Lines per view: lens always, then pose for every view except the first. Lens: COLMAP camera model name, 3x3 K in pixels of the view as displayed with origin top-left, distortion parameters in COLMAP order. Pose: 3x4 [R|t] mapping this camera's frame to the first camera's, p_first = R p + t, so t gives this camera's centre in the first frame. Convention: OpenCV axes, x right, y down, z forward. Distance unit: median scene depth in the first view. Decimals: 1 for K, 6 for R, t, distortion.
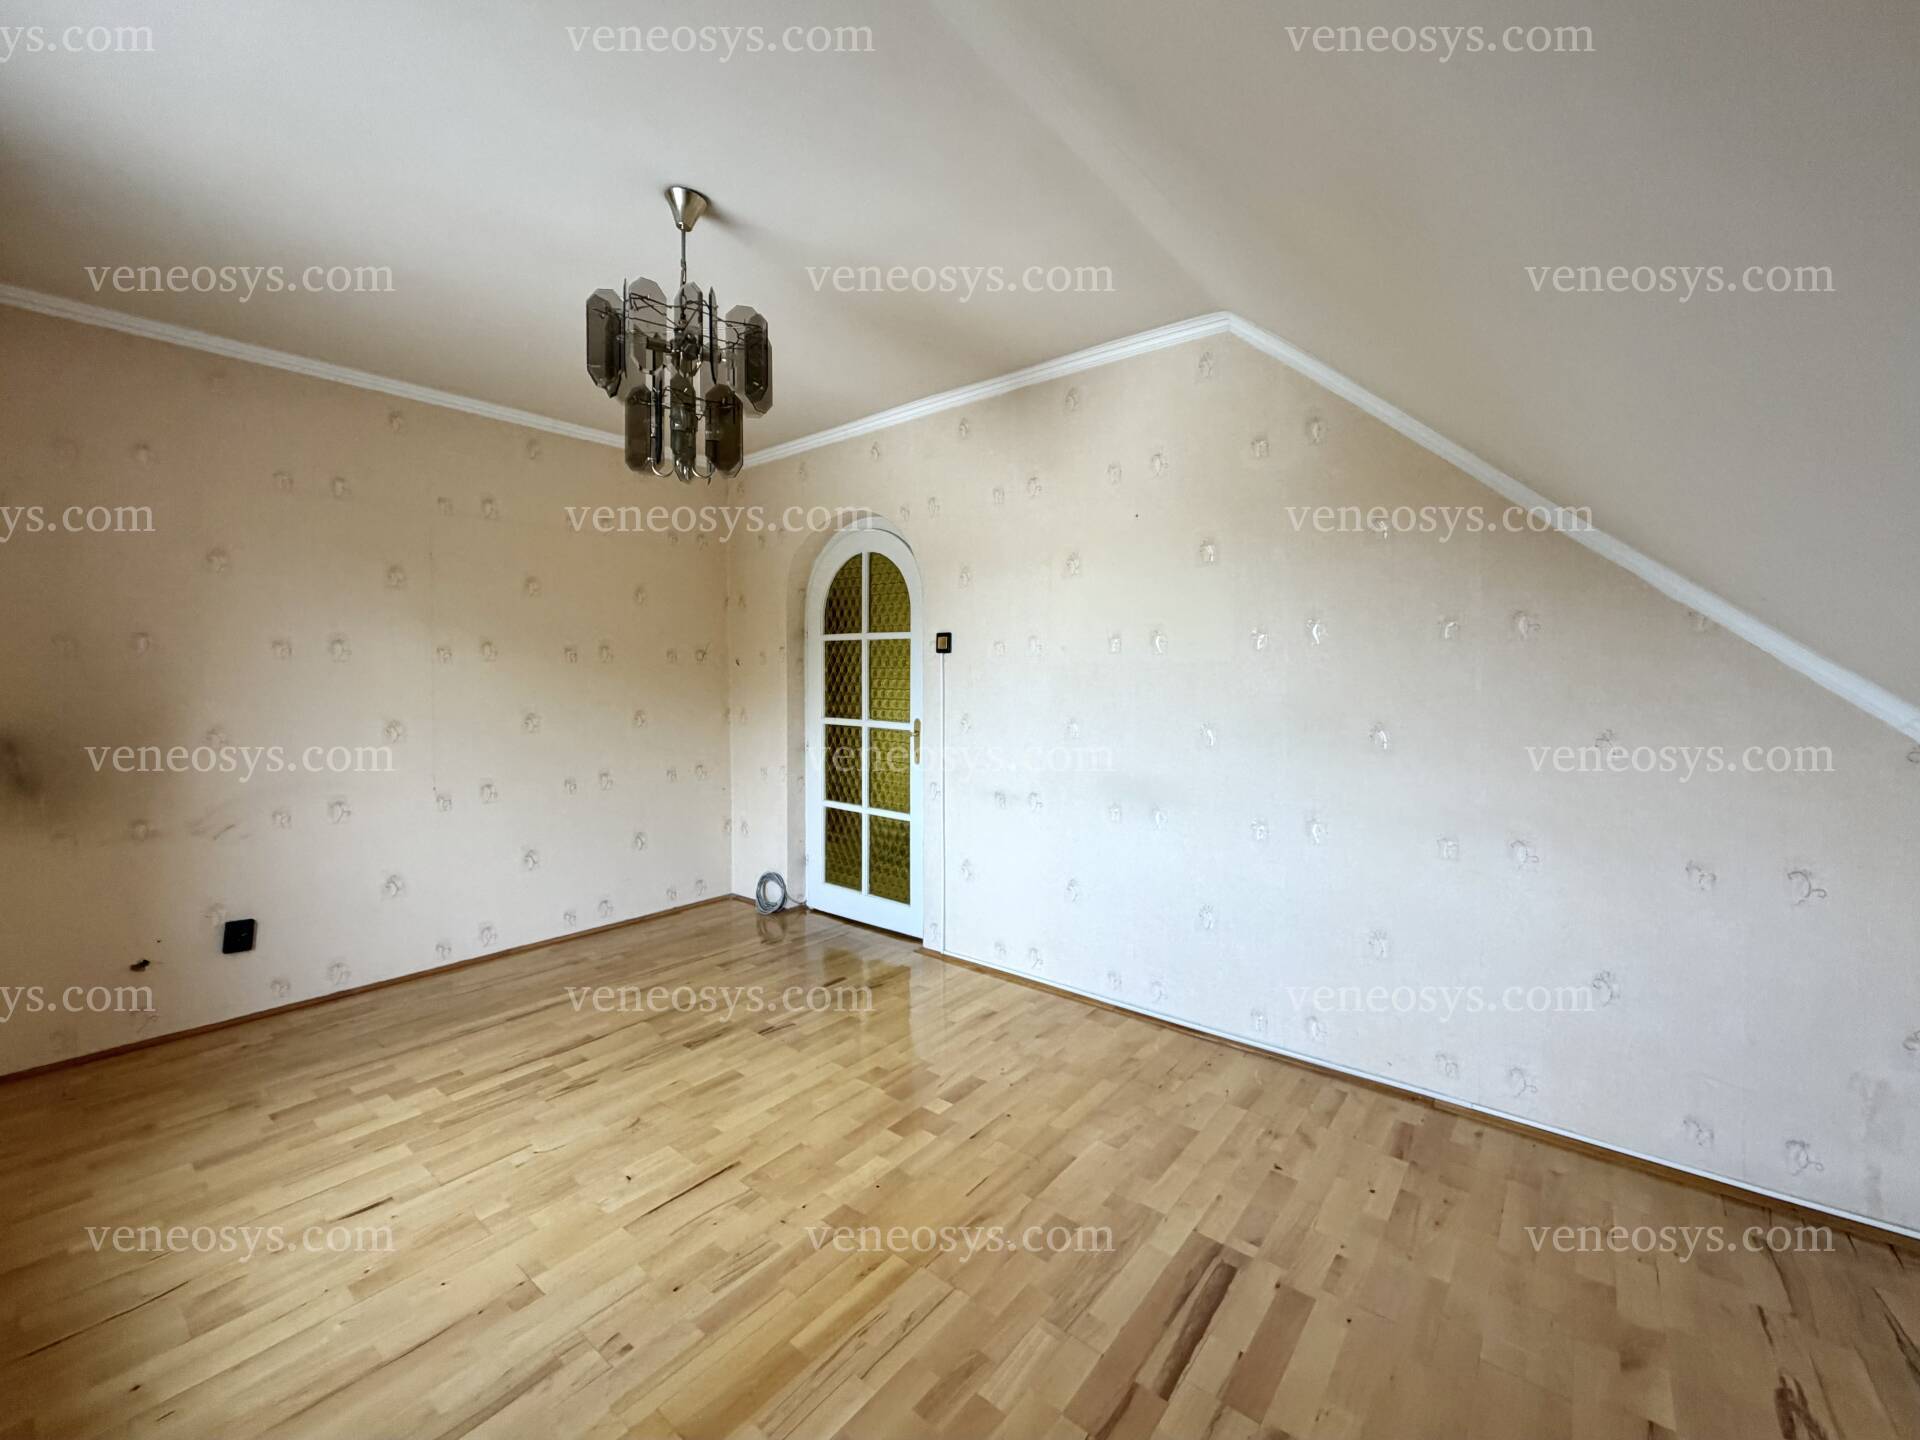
lens RADIAL K [[762.5, 0, 951.3], [0, 762.5, 719.0], [0, 0, 1]] dist [-0.001057, -0.000123]
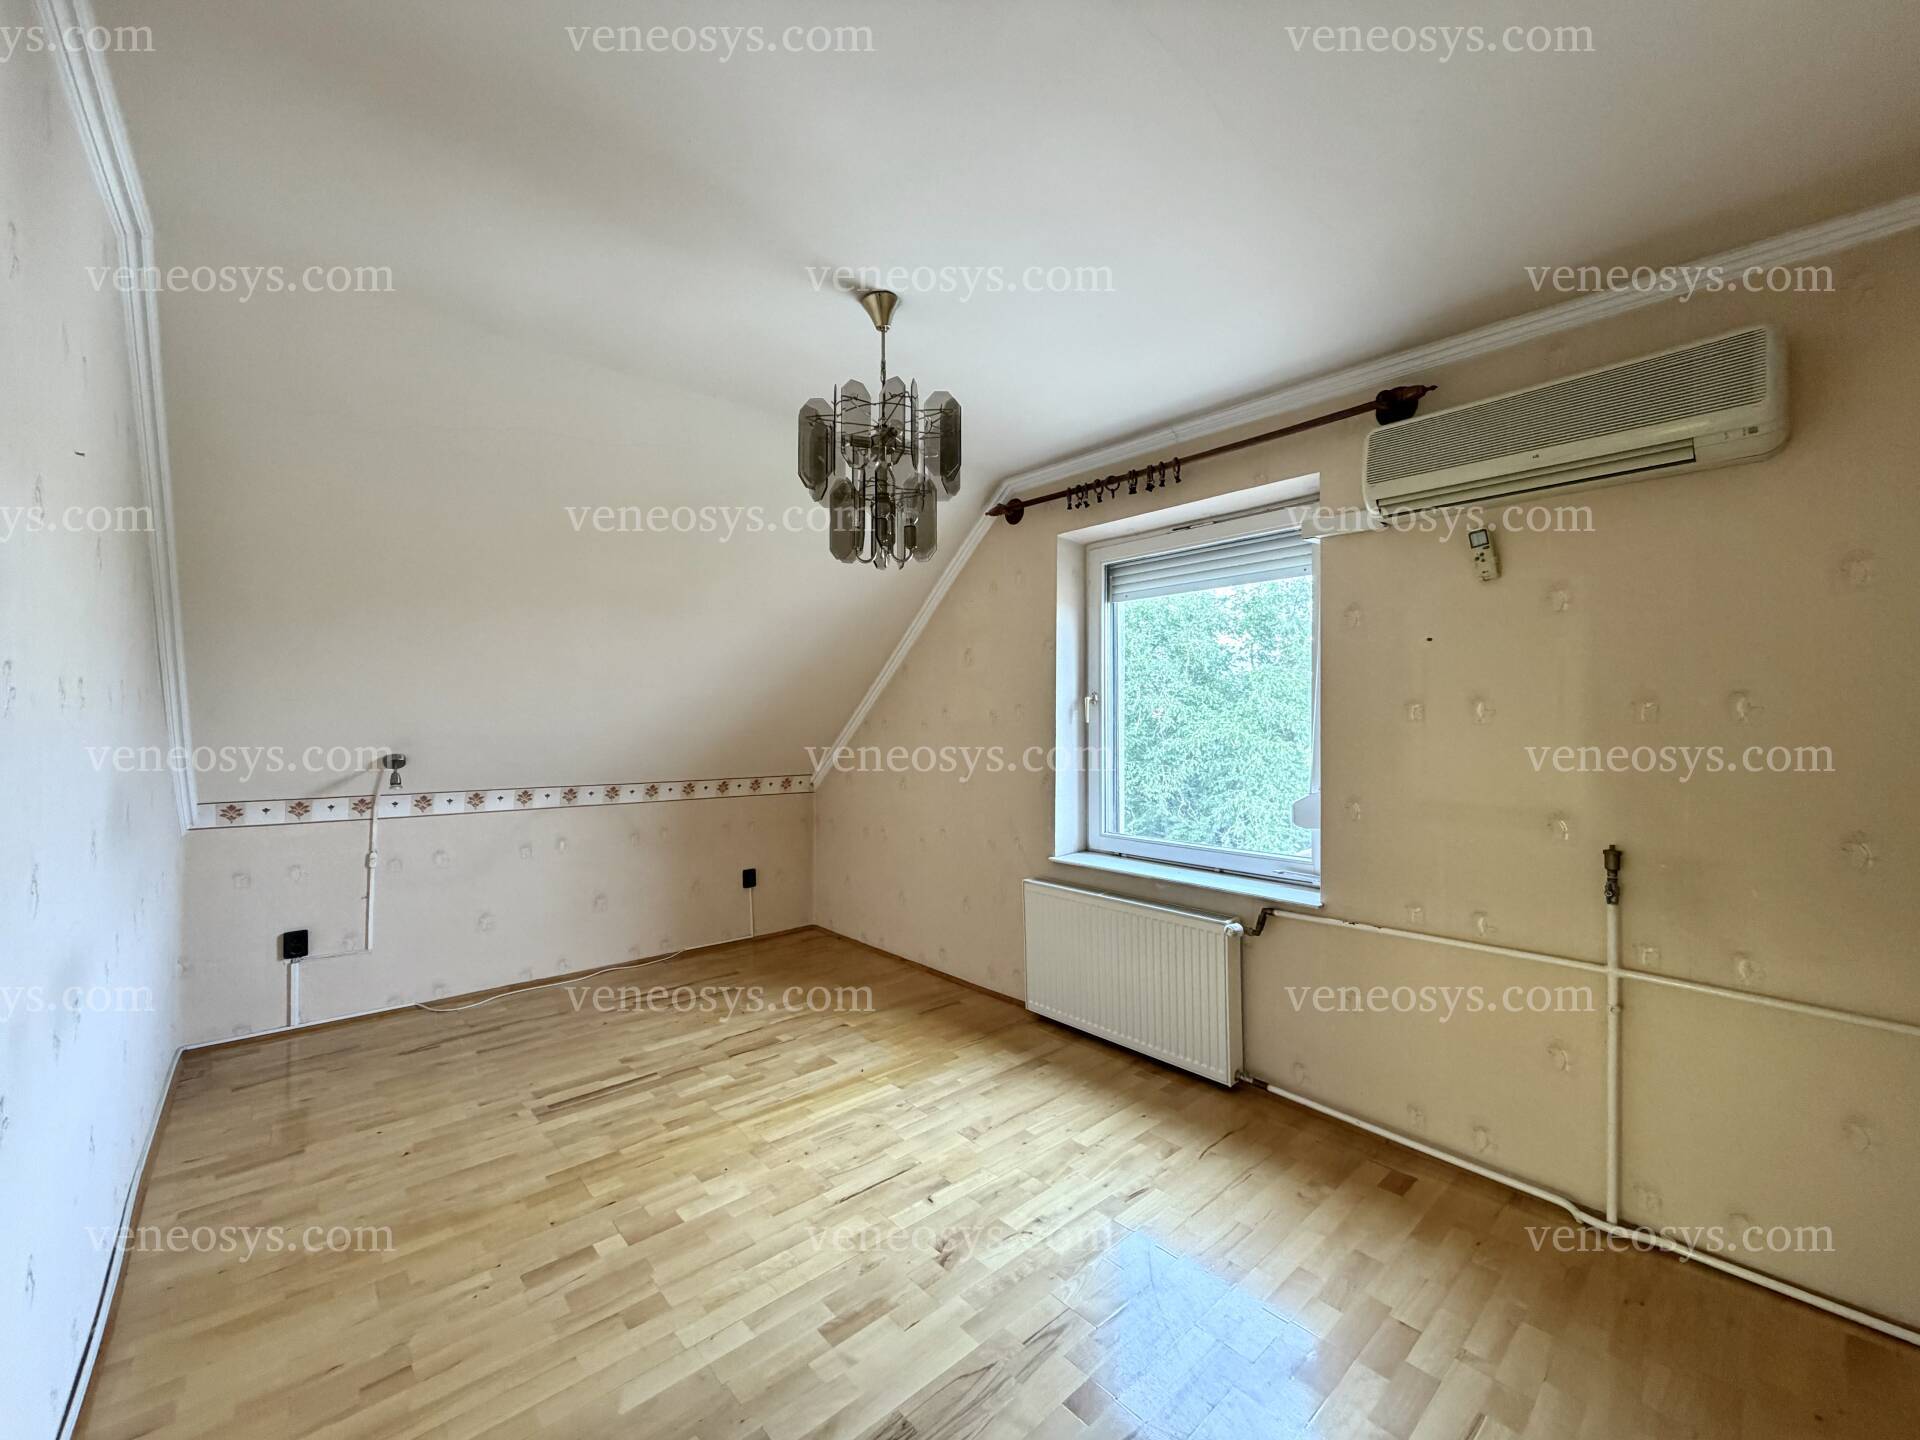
lens RADIAL K [[762.5, 0, 951.3], [0, 762.5, 719.0], [0, 0, 1]] dist [-0.001057, -0.000123]
pose [[-0.987025, -0.001022, 0.160563, -0.672575], [0.006923, 0.998779, 0.048920, -0.168110], [-0.160417, 0.049396, -0.985813, 2.197207]]
